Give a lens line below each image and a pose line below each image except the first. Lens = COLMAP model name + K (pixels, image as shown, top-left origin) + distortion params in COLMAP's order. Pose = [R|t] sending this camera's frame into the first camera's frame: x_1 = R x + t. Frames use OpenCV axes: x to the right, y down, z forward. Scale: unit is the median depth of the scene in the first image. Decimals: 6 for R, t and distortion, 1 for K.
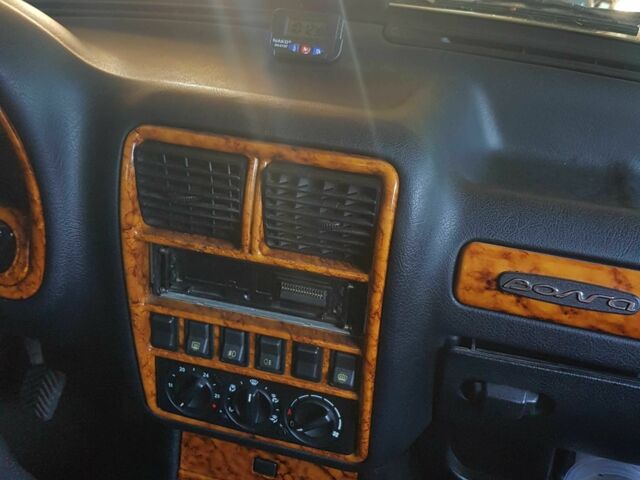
lens RADIAL K [[665.9, 0, 320.0], [0, 665.9, 240.0], [0, 0, 1]] dist [0.103349, -0.210103]
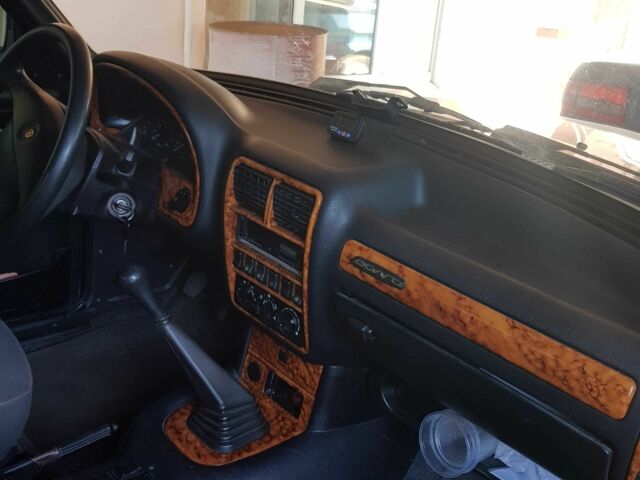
lens RADIAL K [[665.9, 0, 320.0], [0, 665.9, 240.0], [0, 0, 1]] dist [0.103349, -0.210103]
pose [[0.850464, 0.221070, -0.477325, 0.987707], [-0.261275, 0.965086, -0.018548, 0.059839], [0.456559, 0.140488, 0.878531, -0.698804]]
